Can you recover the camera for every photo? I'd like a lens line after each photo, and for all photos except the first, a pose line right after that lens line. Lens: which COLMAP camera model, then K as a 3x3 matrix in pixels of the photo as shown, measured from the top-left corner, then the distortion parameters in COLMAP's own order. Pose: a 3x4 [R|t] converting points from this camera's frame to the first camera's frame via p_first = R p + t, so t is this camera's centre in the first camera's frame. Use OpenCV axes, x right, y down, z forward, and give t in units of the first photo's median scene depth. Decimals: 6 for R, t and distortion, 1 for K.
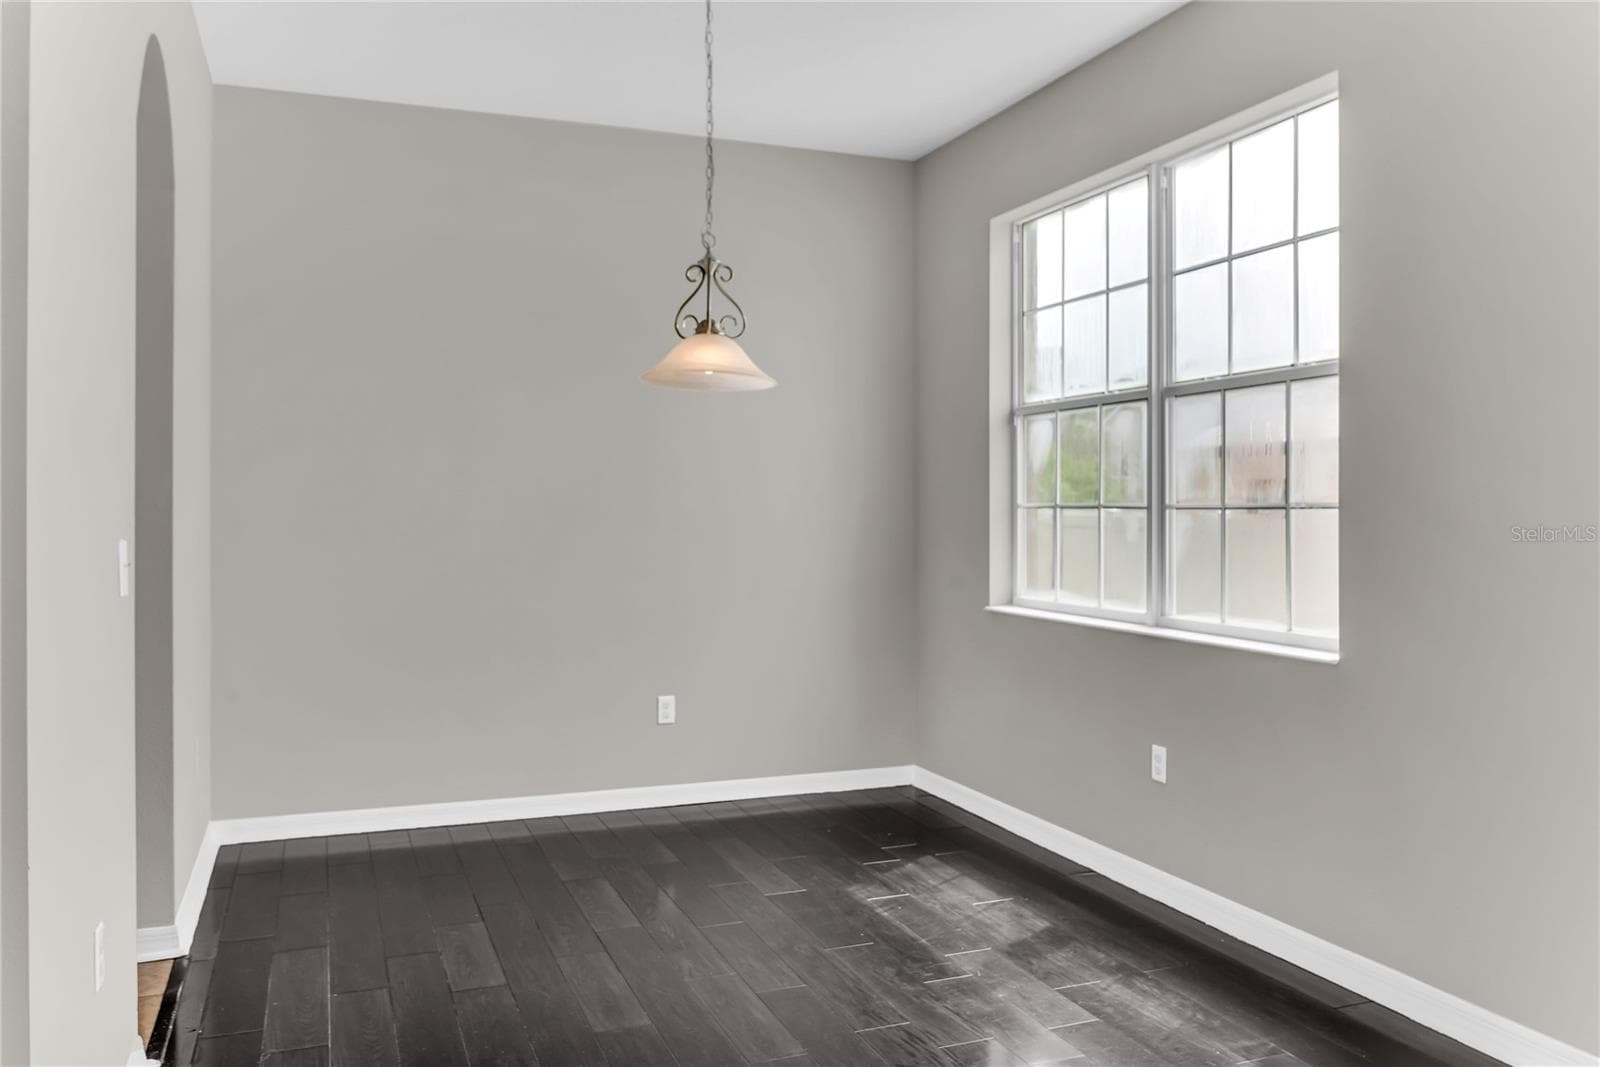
lens RADIAL K [[1255.5, 0, 802.0], [0, 1255.5, 528.7], [0, 0, 1]] dist [-0.006218, -0.003130]
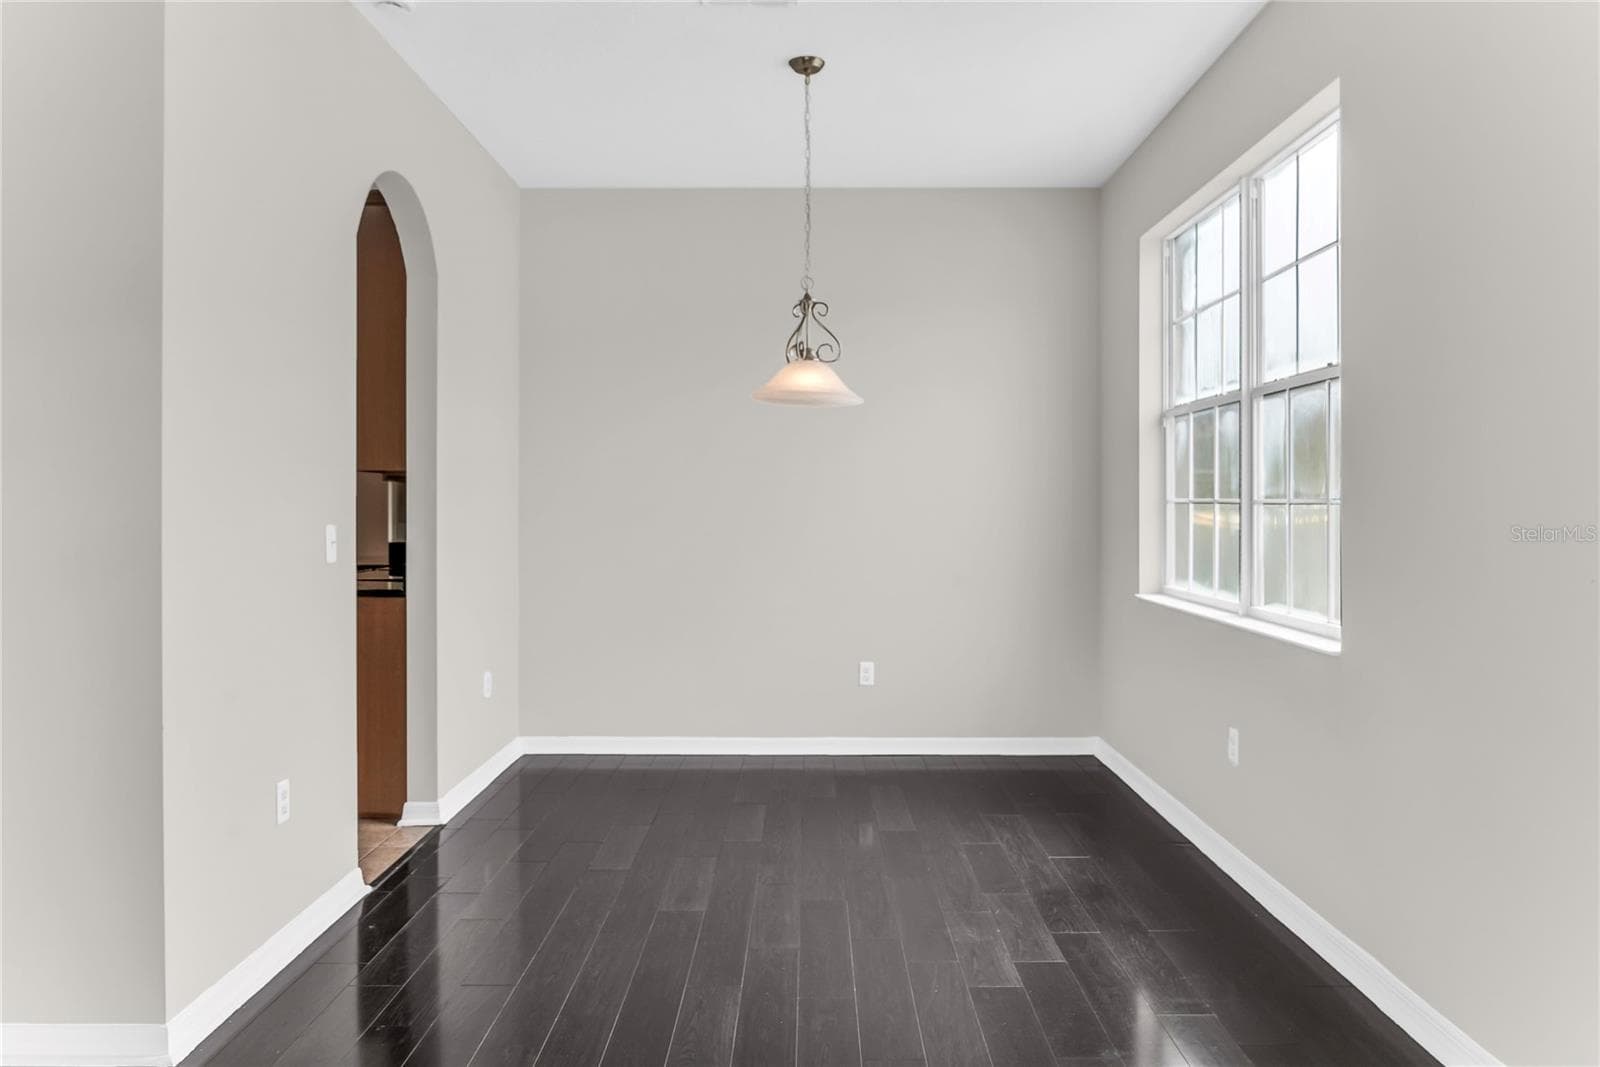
lens RADIAL K [[1126.4, 0, 798.3], [0, 1126.4, 523.6], [0, 0, 1]] dist [-0.010887, 0.000397]
pose [[0.929143, 0.007697, -0.369642, 0.283781], [-0.007273, 0.999970, 0.002540, 0.000437], [0.369650, 0.000329, 0.929171, -0.013504]]
